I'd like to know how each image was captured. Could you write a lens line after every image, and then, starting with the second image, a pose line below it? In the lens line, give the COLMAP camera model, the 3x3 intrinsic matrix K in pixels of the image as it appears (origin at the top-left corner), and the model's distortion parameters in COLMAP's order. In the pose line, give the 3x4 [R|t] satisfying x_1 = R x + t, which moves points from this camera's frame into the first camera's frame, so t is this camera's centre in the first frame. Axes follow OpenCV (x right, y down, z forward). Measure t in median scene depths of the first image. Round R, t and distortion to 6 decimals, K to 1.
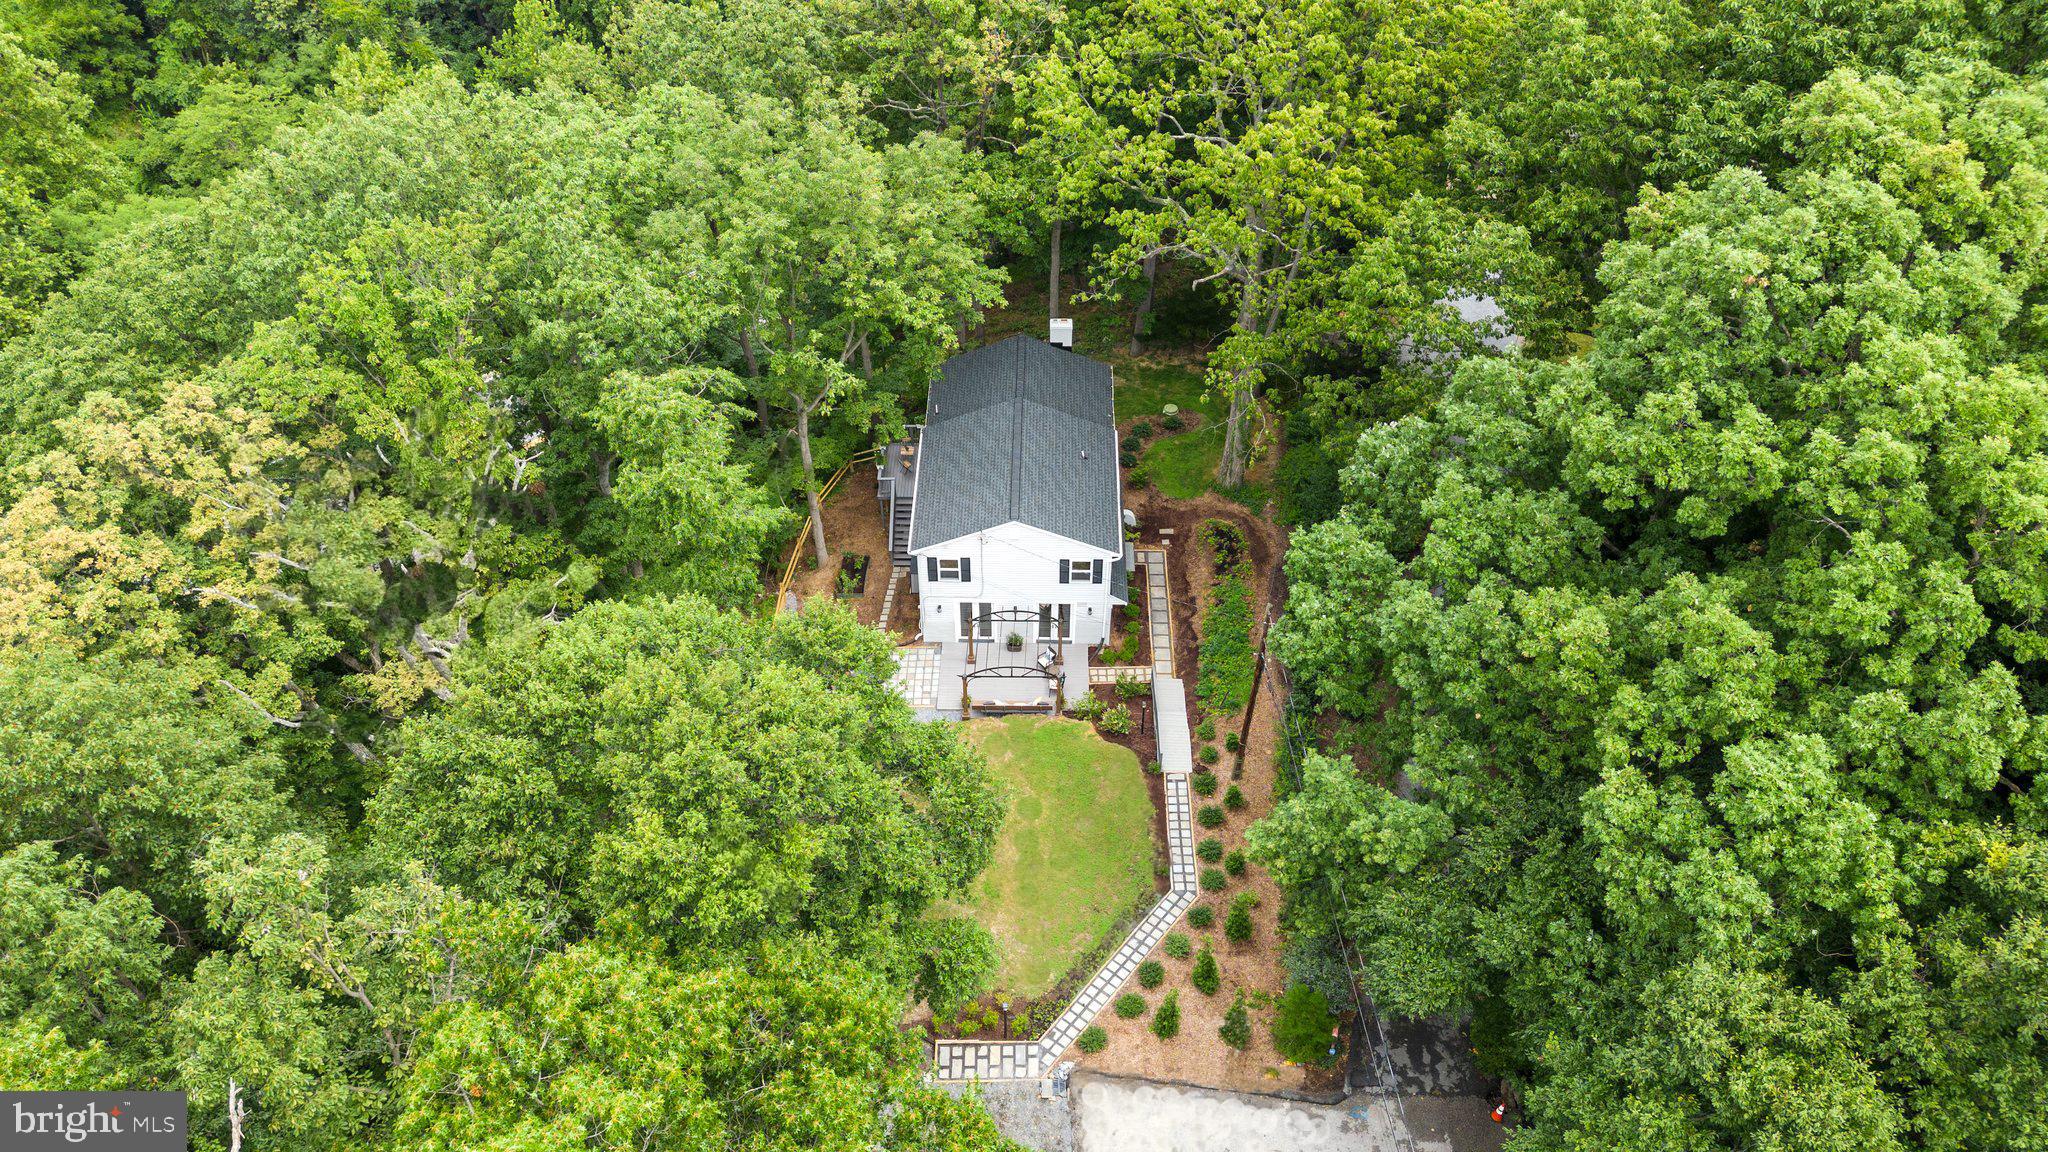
lens RADIAL K [[1494.0, 0, 1015.0], [0, 1494.0, 573.9], [0, 0, 1]] dist [0.014167, -0.000543]
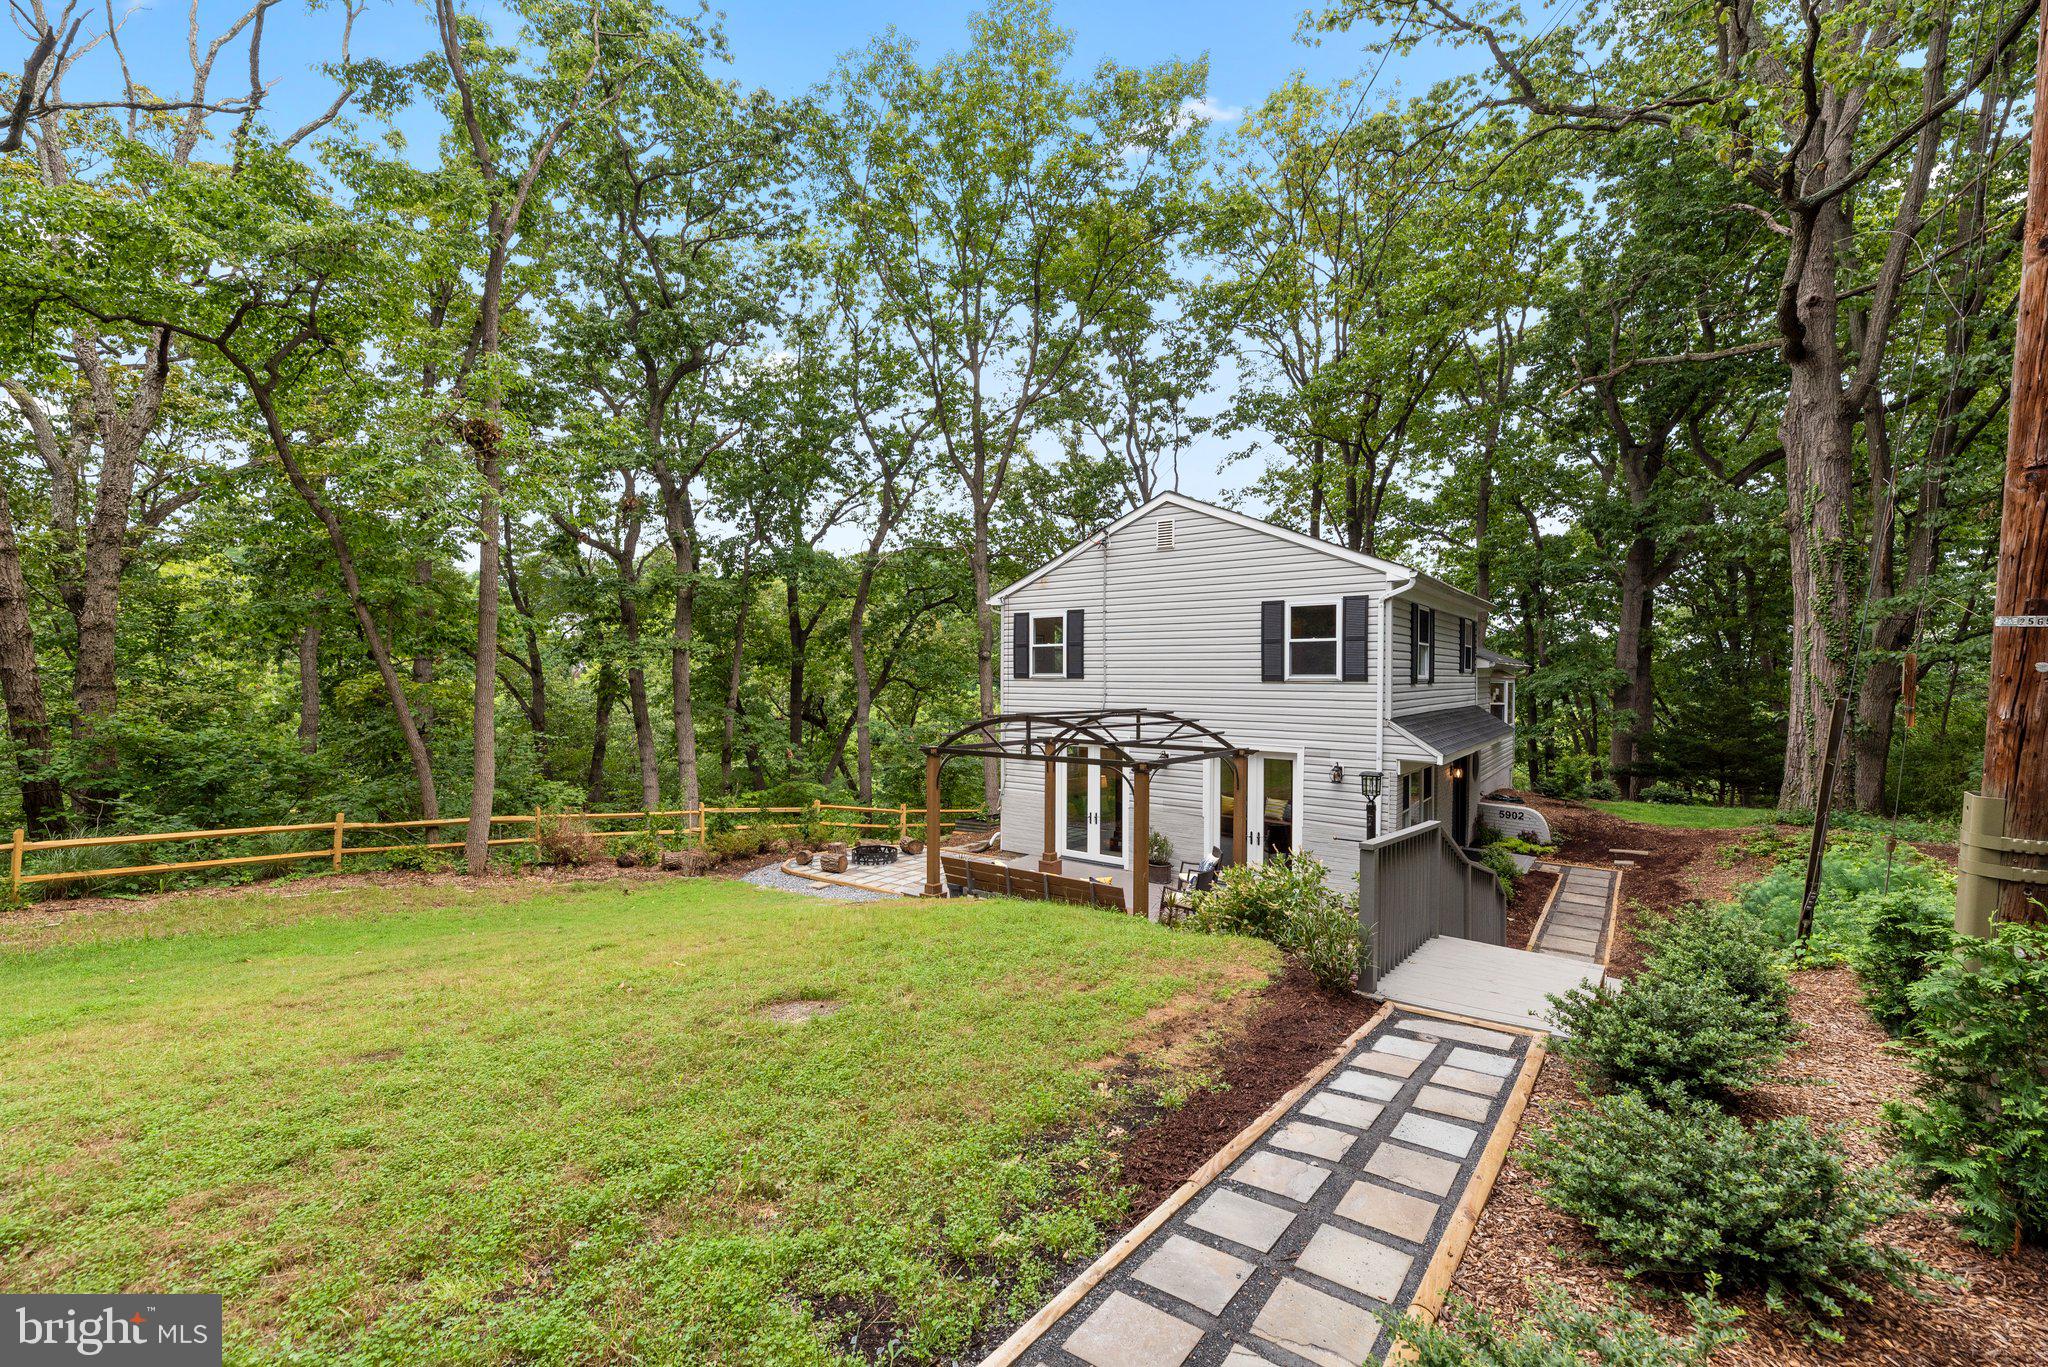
lens RADIAL K [[837.1, 0, 1025.9], [0, 837.1, 677.5], [0, 0, 1]] dist [-0.001322, -0.000368]
pose [[0.813637, 0.013006, -0.581227, 0.151789], [-0.411360, 0.719349, -0.559750, 0.220814], [0.410825, 0.694527, 0.590639, 1.131160]]
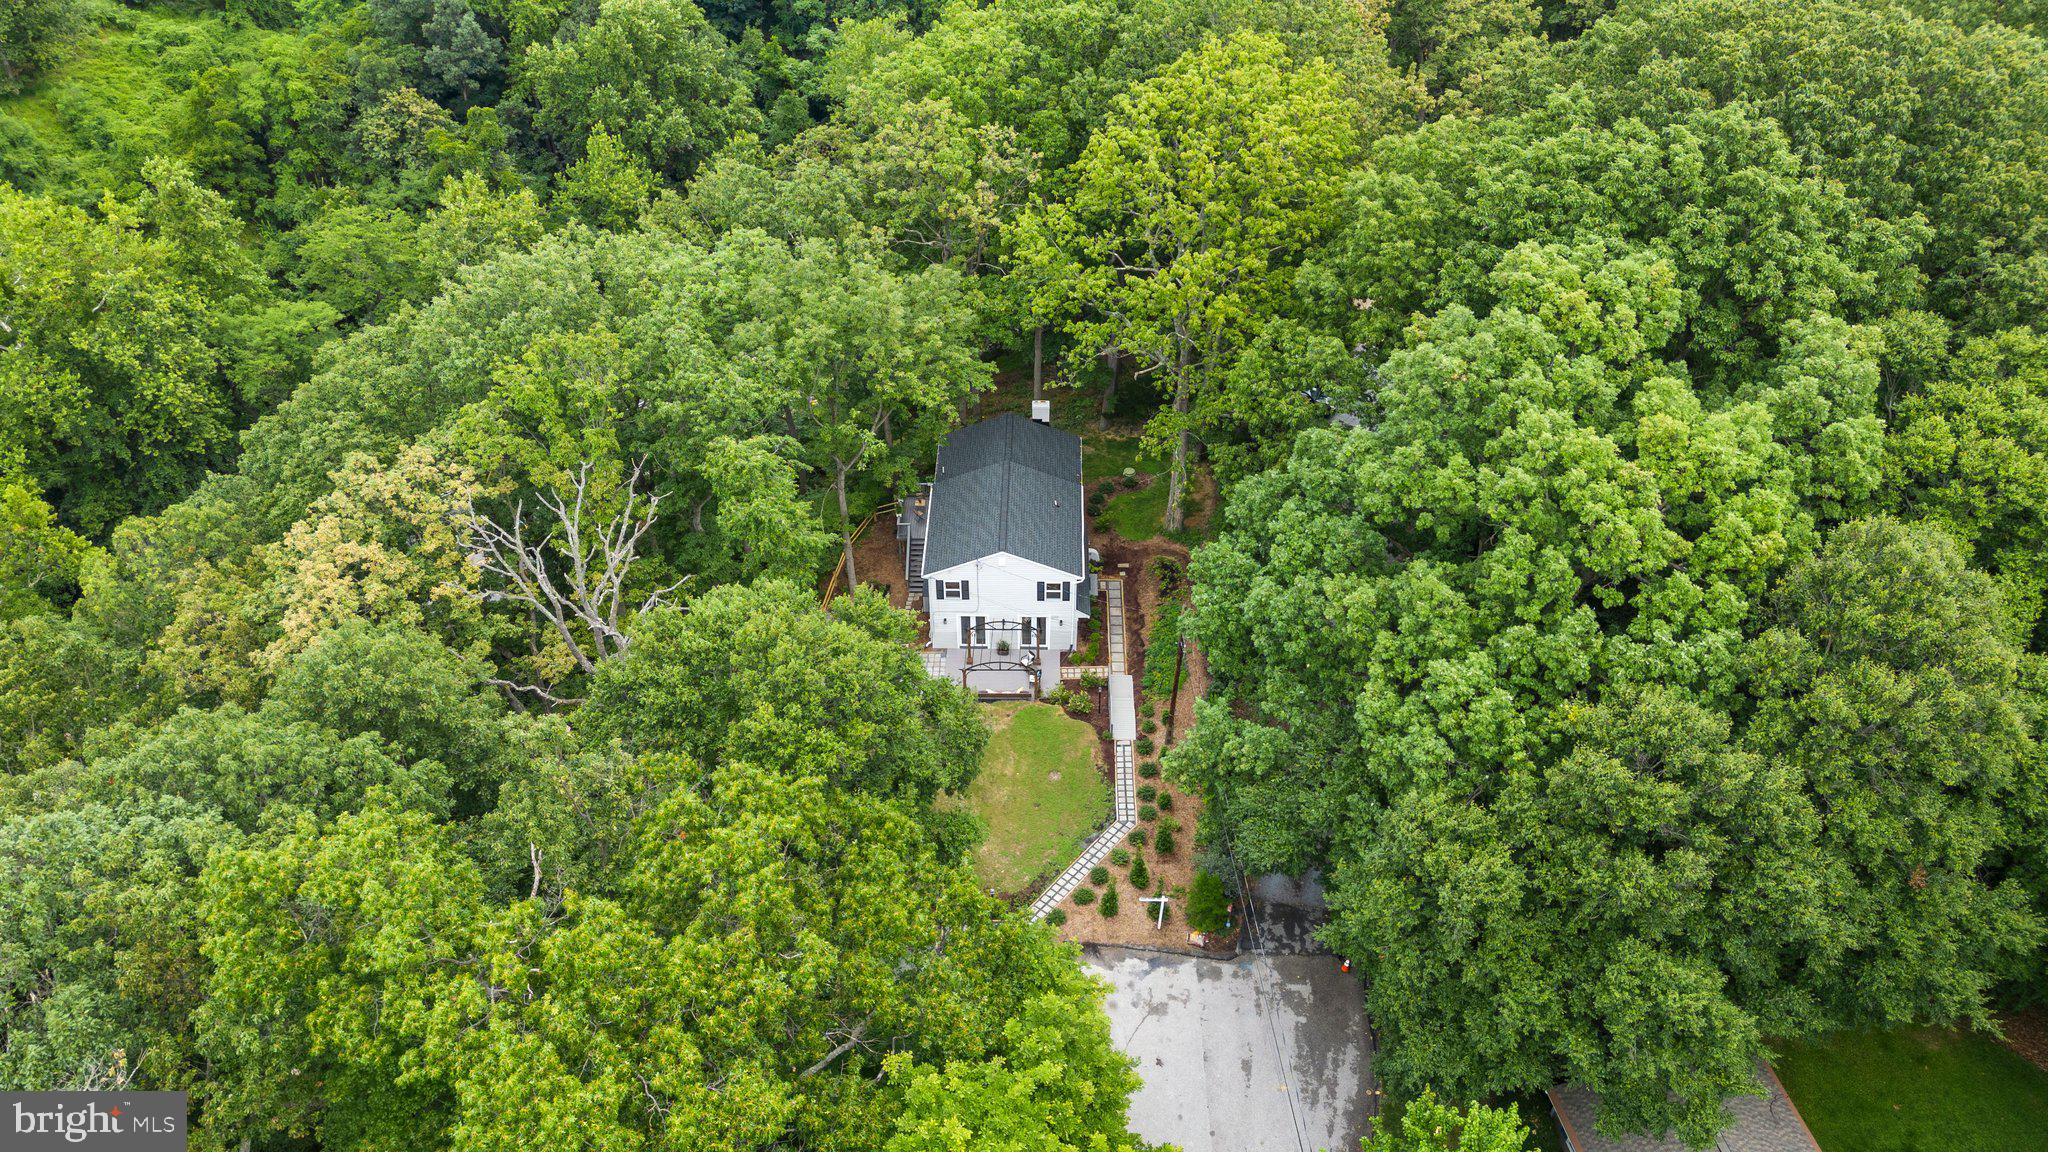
lens RADIAL K [[1494.0, 0, 1031.8], [0, 1494.0, 579.2], [0, 0, 1]] dist [0.014167, -0.000543]
pose [[0.999962, -0.002186, 0.008465, 0.019541], [0.002605, 0.998757, -0.049773, 0.071021], [-0.008346, 0.049793, 0.998725, -0.417188]]
